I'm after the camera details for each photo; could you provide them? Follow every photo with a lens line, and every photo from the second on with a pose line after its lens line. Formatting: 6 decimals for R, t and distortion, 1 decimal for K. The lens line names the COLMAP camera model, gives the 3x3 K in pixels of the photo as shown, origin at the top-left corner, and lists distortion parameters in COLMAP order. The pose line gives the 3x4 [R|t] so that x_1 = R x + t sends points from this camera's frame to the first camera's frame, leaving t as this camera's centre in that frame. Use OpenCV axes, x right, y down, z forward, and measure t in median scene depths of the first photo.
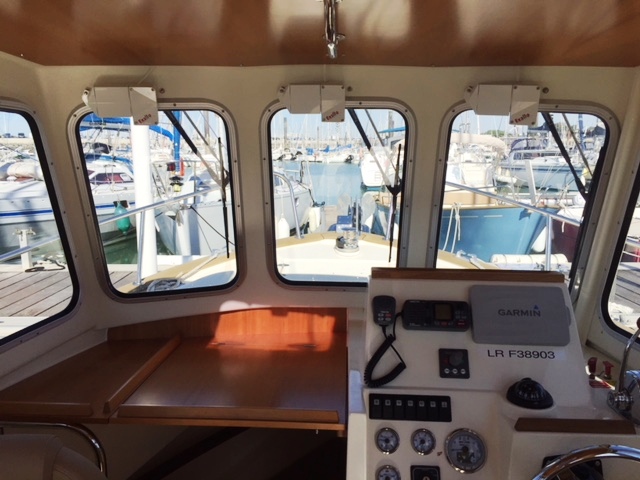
lens RADIAL K [[550.4, 0, 320.0], [0, 550.4, 240.0], [0, 0, 1]] dist [0.056133, -0.080766]
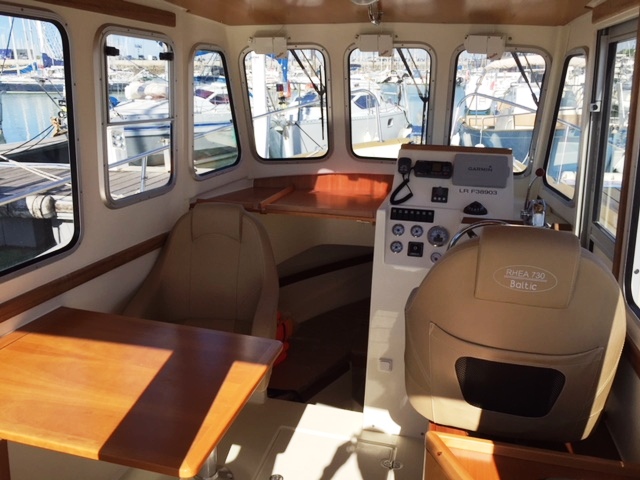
lens RADIAL K [[550.4, 0, 320.0], [0, 550.4, 240.0], [0, 0, 1]] dist [0.056133, -0.080766]
pose [[0.982603, 0.060085, -0.175731, 0.159346], [-0.036268, 0.990082, 0.135730, 0.119463], [0.182144, -0.126995, 0.975036, -0.770971]]
